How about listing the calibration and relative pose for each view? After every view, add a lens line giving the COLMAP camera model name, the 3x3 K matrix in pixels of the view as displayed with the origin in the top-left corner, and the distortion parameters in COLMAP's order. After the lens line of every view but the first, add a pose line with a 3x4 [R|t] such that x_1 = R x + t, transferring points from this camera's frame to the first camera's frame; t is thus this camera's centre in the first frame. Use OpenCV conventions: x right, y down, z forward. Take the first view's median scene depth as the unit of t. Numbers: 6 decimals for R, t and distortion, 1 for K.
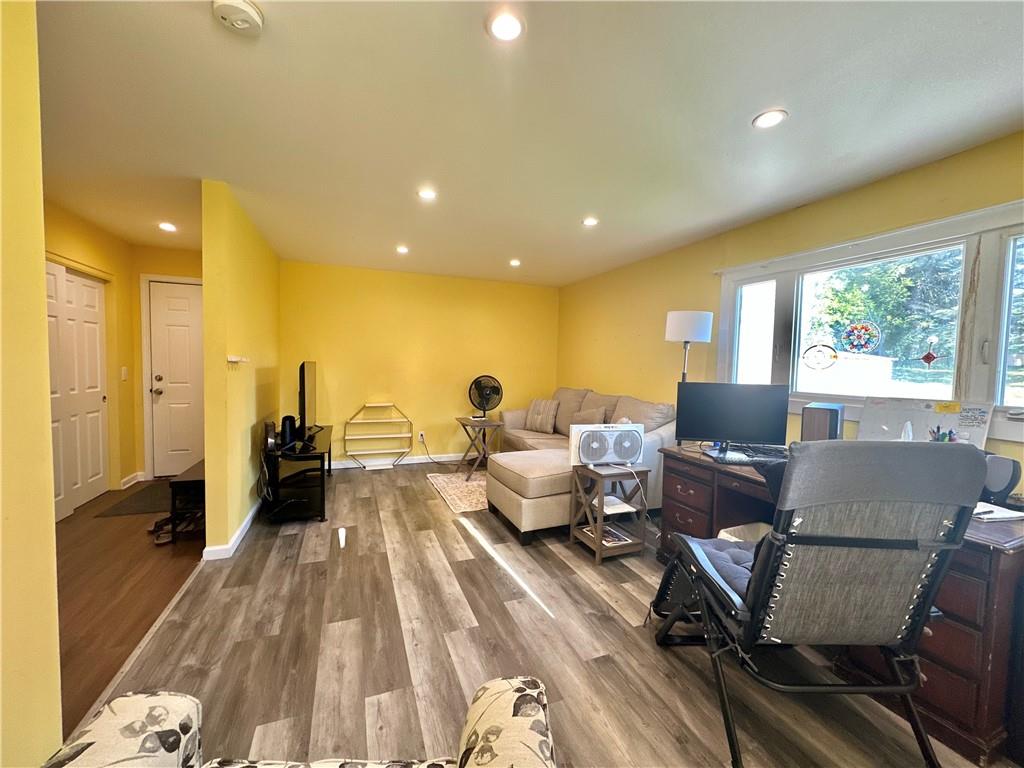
lens RADIAL K [[409.3, 0, 512.3], [0, 409.3, 384.1], [0, 0, 1]] dist [-0.002476, 0.000598]
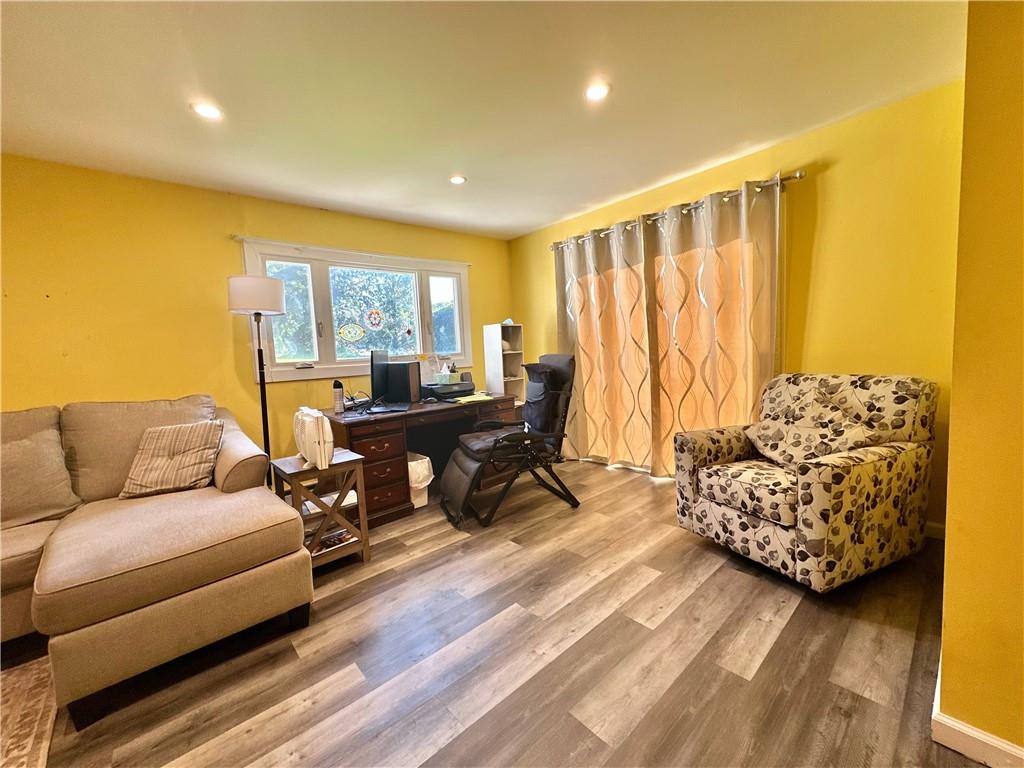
lens RADIAL K [[409.3, 0, 514.3], [0, 409.3, 382.9], [0, 0, 1]] dist [-0.002476, 0.000598]
pose [[-0.346839, -0.084043, 0.934152, -0.595762], [0.094599, 0.987764, 0.123990, -0.014696], [-0.933142, 0.131374, -0.334644, 0.817457]]
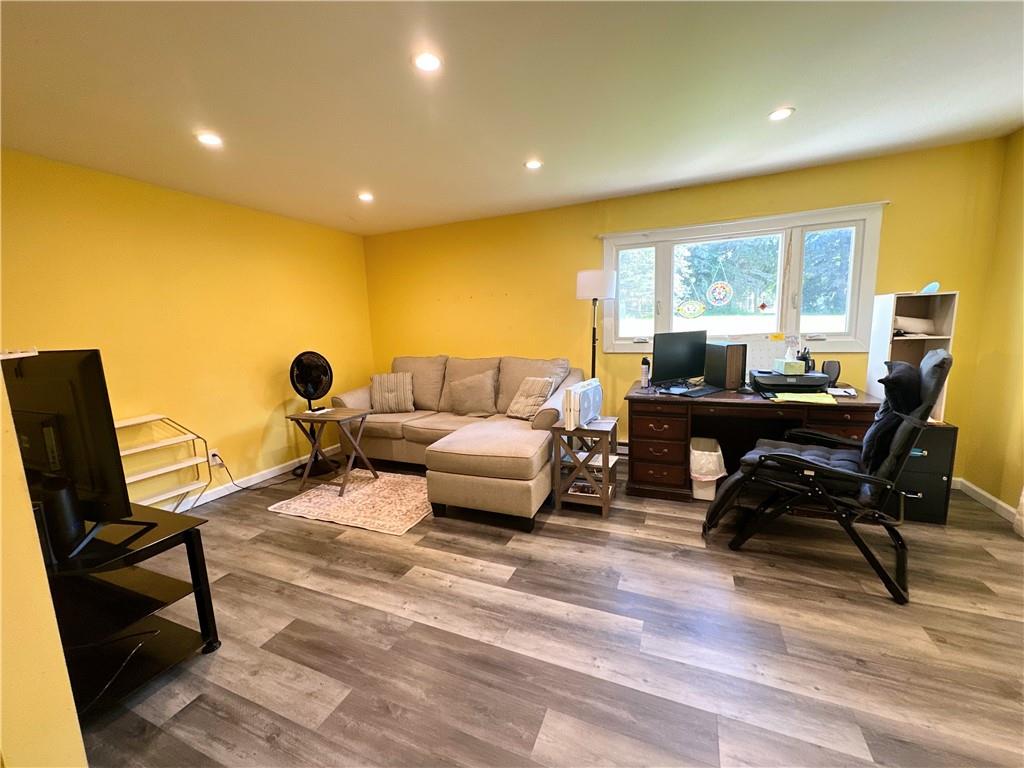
lens RADIAL K [[409.3, 0, 512.3], [0, 409.3, 382.5], [0, 0, 1]] dist [-0.002476, 0.000598]
pose [[0.703113, -0.148506, 0.695398, -0.536407], [0.091241, 0.988706, 0.118890, -0.033733], [-0.705200, -0.020144, 0.708722, 0.381710]]
